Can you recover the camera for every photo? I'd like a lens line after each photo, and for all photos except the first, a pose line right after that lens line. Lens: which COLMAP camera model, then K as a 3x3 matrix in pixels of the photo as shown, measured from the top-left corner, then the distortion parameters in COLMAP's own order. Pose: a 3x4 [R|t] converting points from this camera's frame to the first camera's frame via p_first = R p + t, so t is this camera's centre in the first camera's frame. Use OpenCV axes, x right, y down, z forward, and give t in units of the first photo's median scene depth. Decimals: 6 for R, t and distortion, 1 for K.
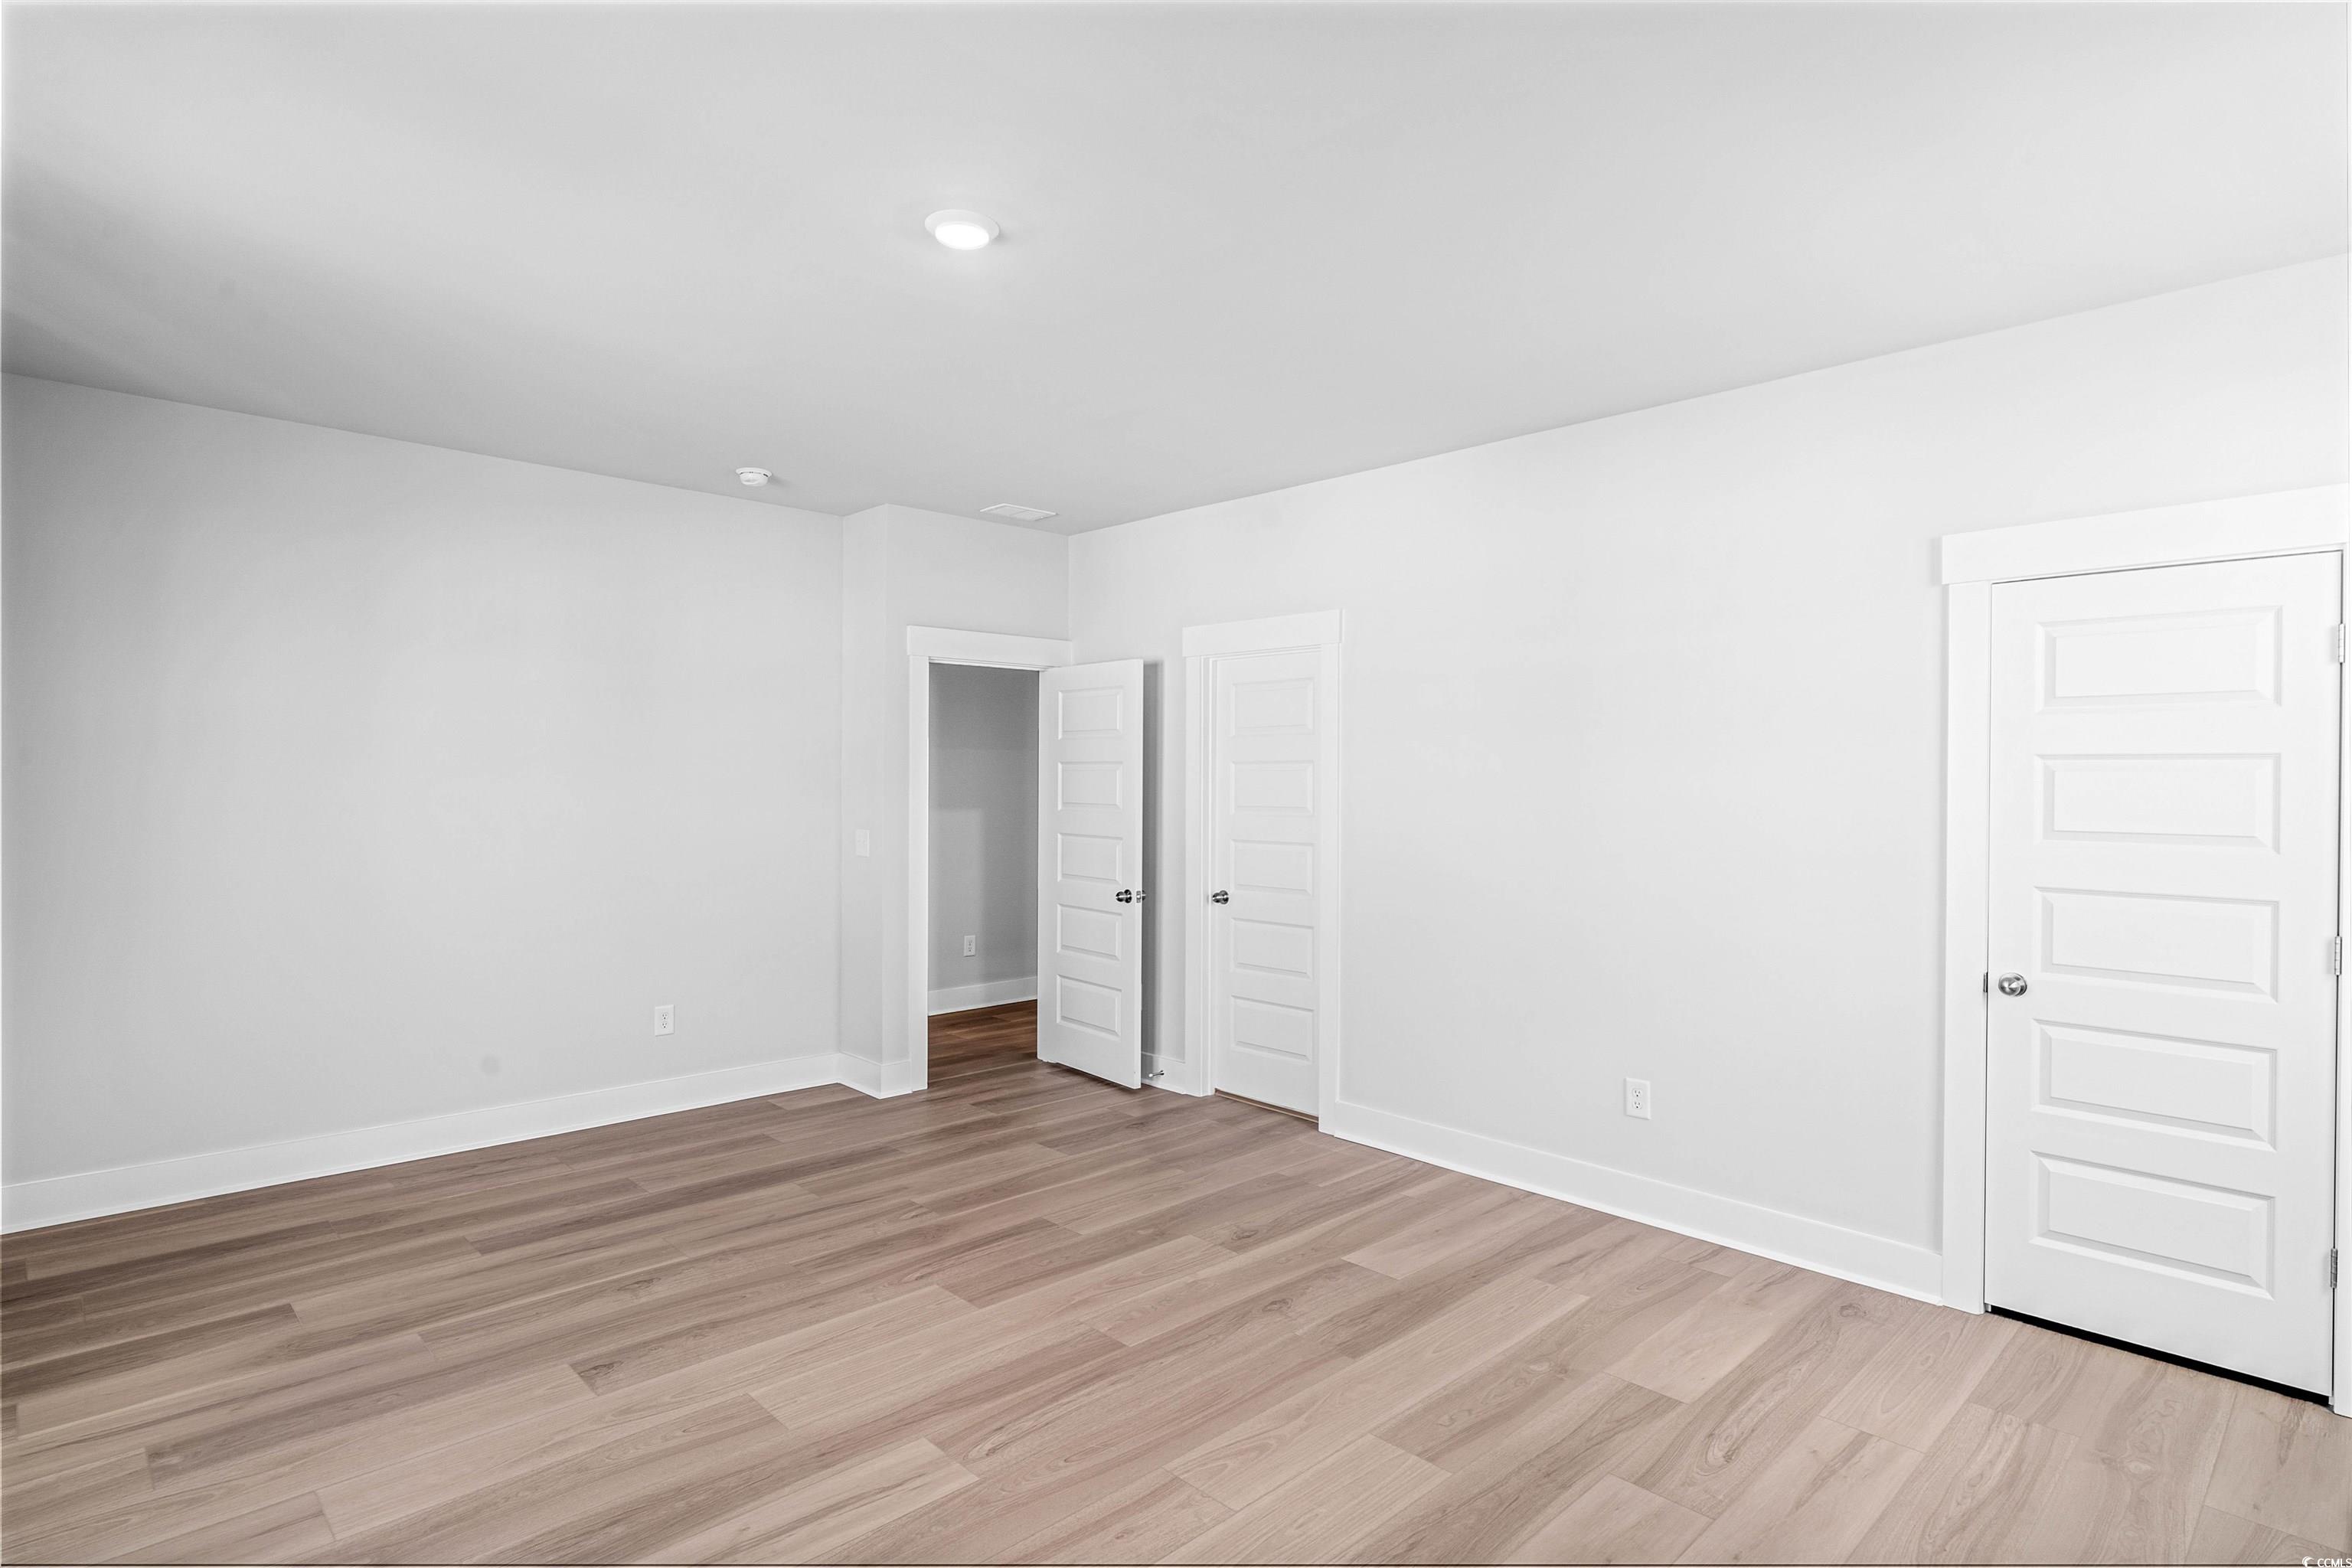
lens RADIAL K [[1205.8, 0, 1177.9], [0, 1205.8, 778.5], [0, 0, 1]] dist [-0.002571, -0.000379]
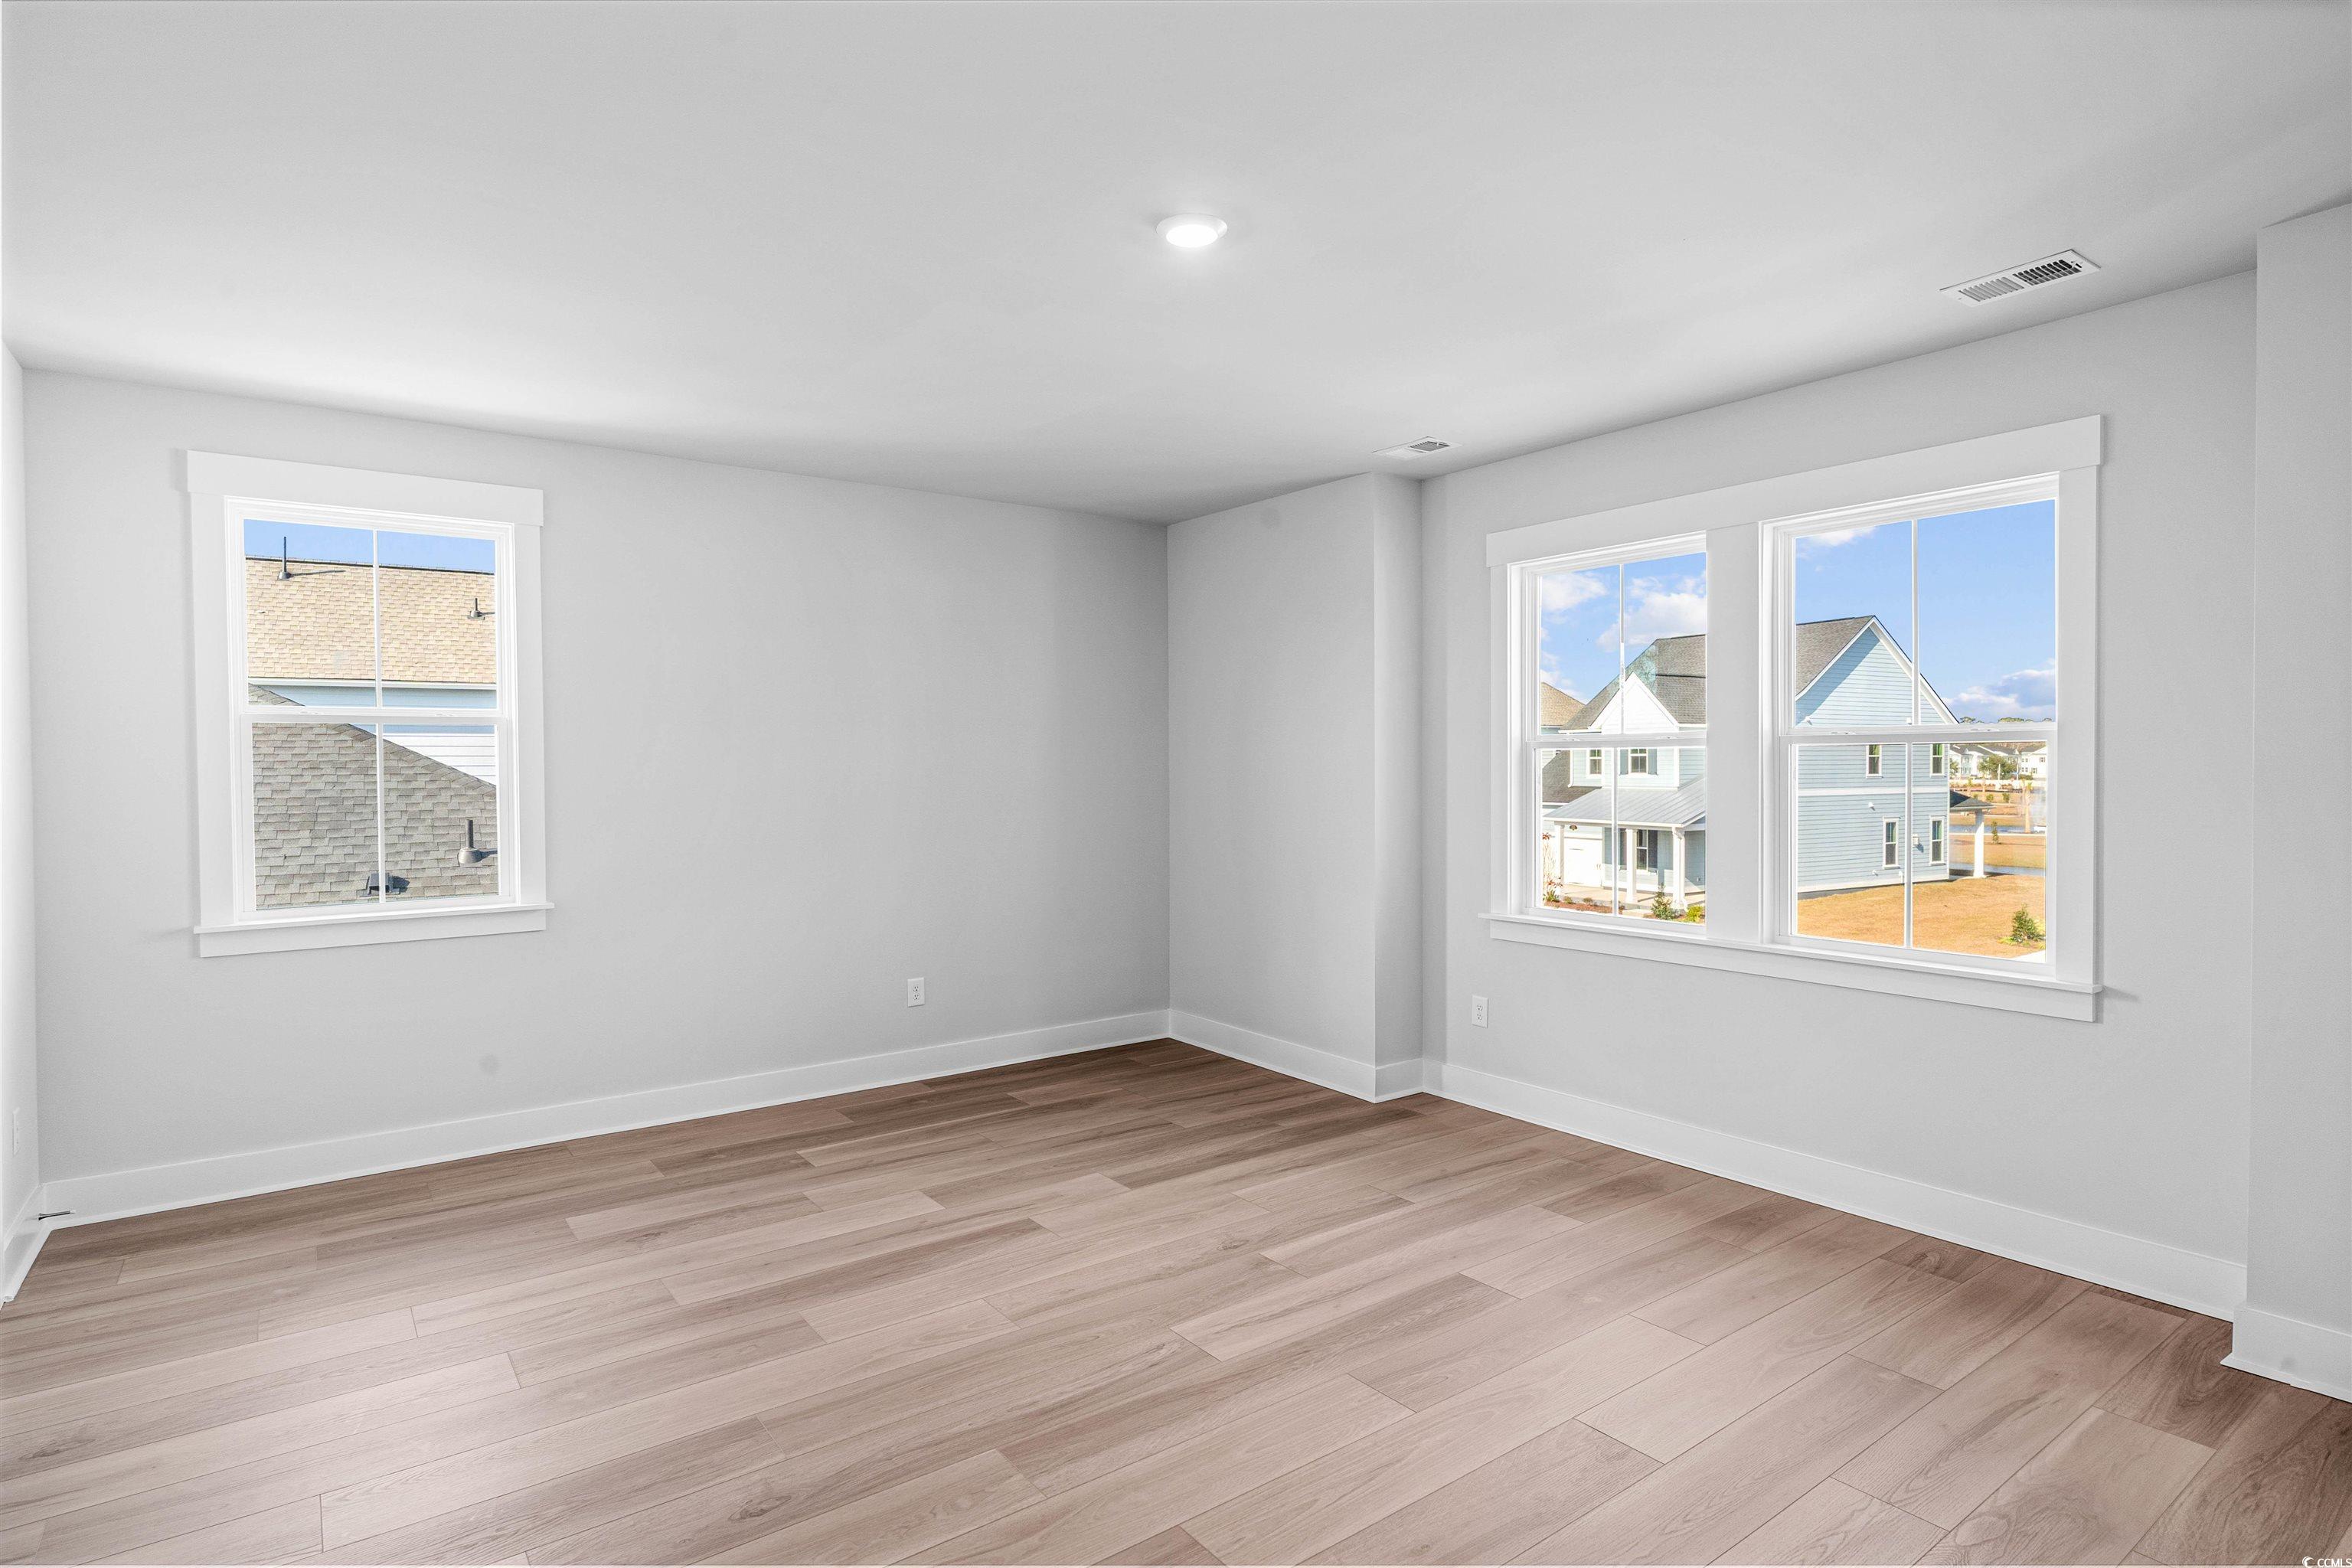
lens RADIAL K [[1205.8, 0, 1175.9], [0, 1205.8, 779.9], [0, 0, 1]] dist [-0.002571, -0.000379]
pose [[-0.990937, -0.004846, 0.134241, -0.307070], [-0.002599, 0.999854, 0.016910, -0.001649], [-0.134303, 0.016408, -0.990804, 2.034108]]
